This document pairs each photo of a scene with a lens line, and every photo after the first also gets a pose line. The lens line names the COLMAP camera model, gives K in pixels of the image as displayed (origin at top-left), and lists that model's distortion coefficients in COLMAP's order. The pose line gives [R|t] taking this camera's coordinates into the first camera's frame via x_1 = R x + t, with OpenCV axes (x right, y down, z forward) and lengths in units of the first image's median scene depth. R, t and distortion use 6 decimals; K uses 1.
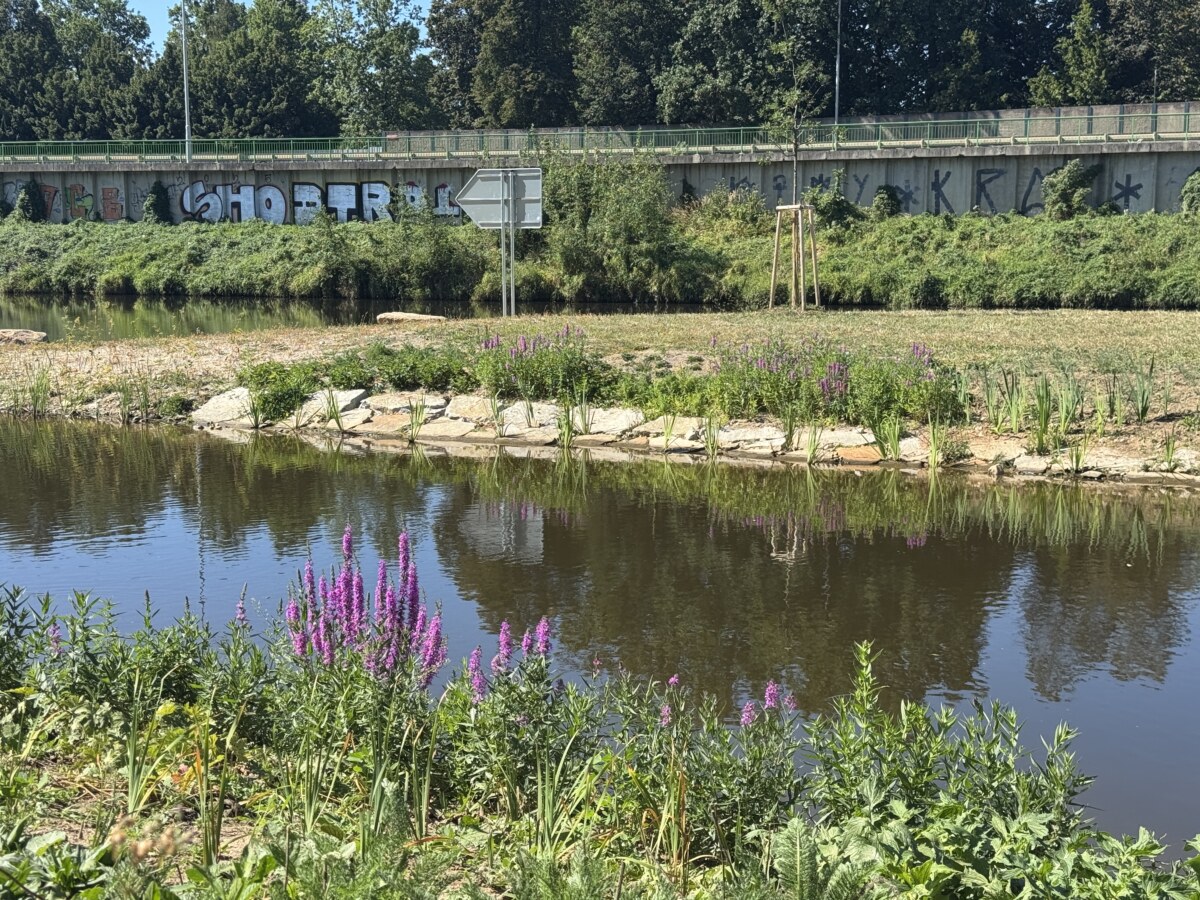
lens RADIAL K [[1665.6, 0, 601.5], [0, 1665.6, 469.1], [0, 0, 1]] dist [0.247298, -0.631125]
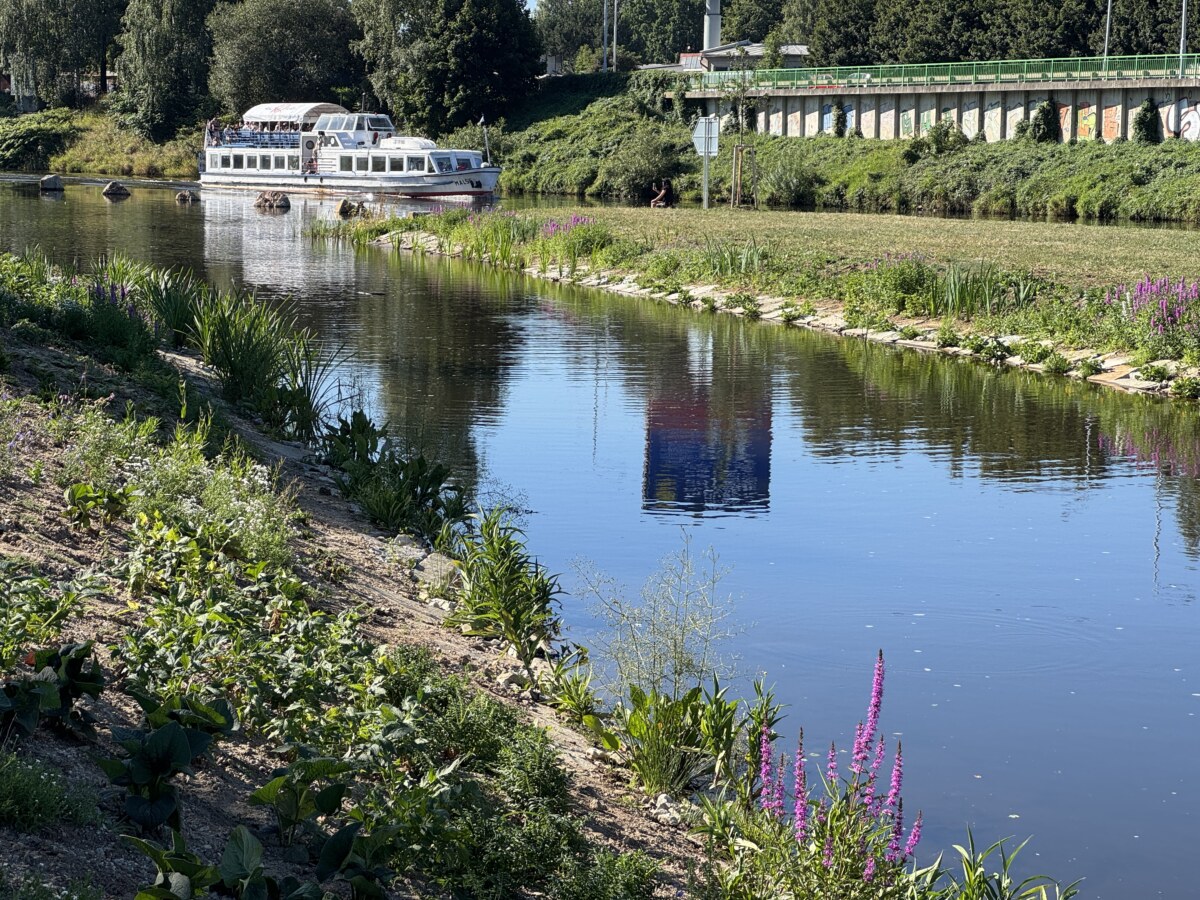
lens RADIAL K [[2649.3, 0, 600.0], [0, 2649.3, 450.0], [0, 0, 1]] dist [0.141908, 0.635169]
pose [[0.738849, 0.092261, -0.667526, 0.557765], [-0.108839, 0.993916, 0.016904, 0.034638], [0.665024, 0.060163, 0.744395, -0.318800]]
